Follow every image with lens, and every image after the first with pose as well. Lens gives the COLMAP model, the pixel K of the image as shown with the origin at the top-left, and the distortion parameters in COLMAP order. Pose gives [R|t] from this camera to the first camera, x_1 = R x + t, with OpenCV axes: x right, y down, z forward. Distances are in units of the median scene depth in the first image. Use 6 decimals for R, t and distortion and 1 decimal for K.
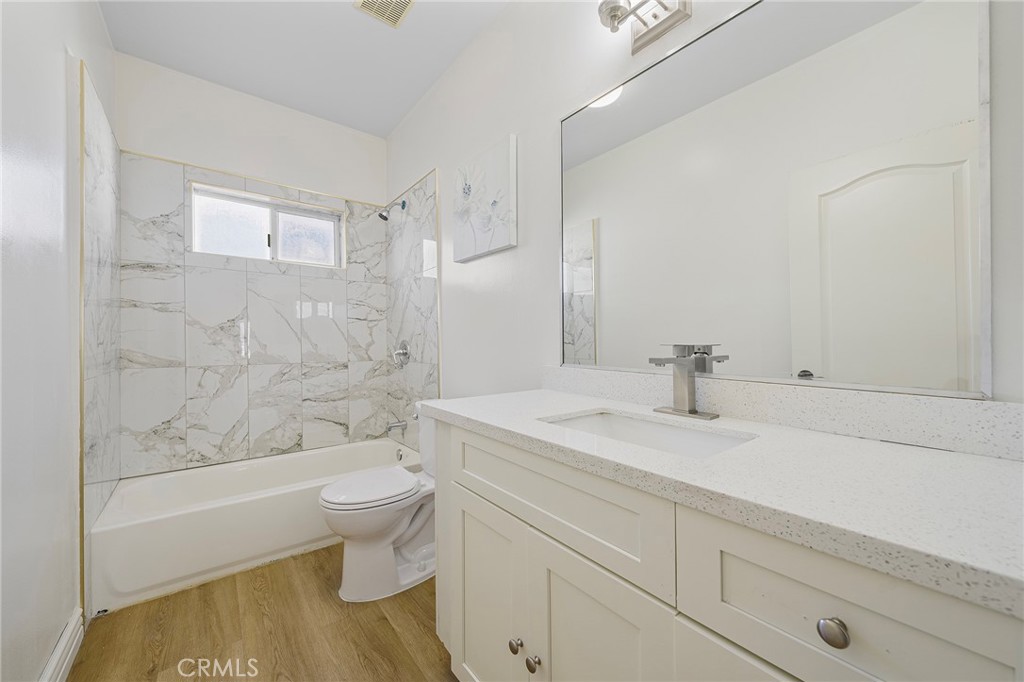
lens RADIAL K [[383.2, 0, 515.6], [0, 383.2, 344.9], [0, 0, 1]] dist [-0.001562, -0.000291]
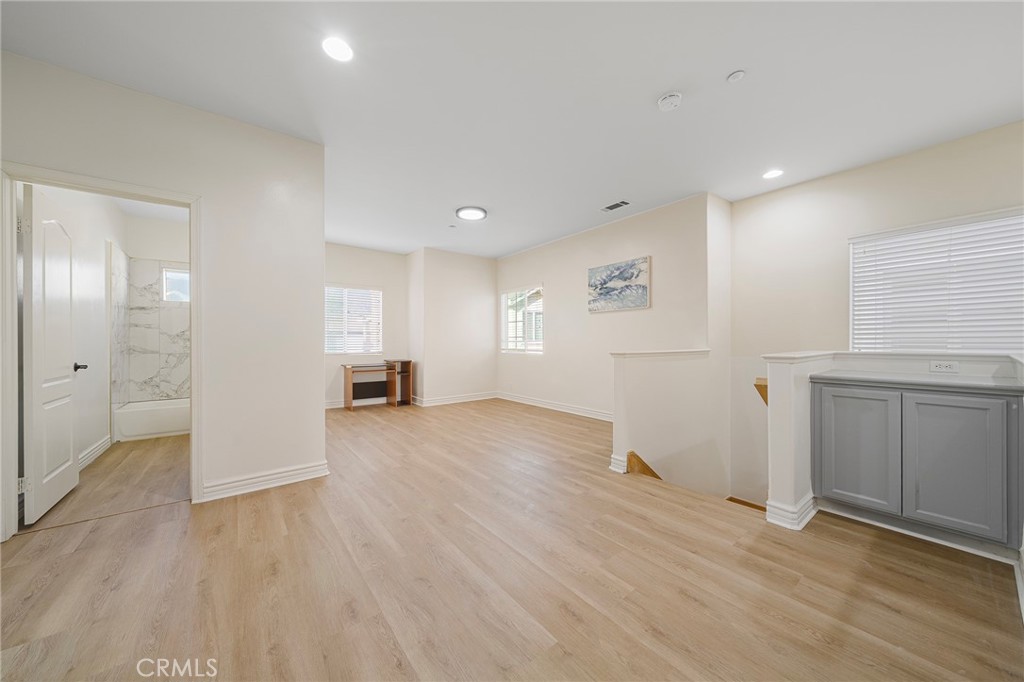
lens RADIAL K [[356.5, 0, 509.4], [0, 356.5, 341.6], [0, 0, 1]] dist [-0.000230, -0.000311]
pose [[0.999608, -0.002590, -0.027892, 1.236170], [0.002496, 0.999991, -0.003383, 0.001385], [0.027901, 0.003312, 0.999605, -1.016060]]
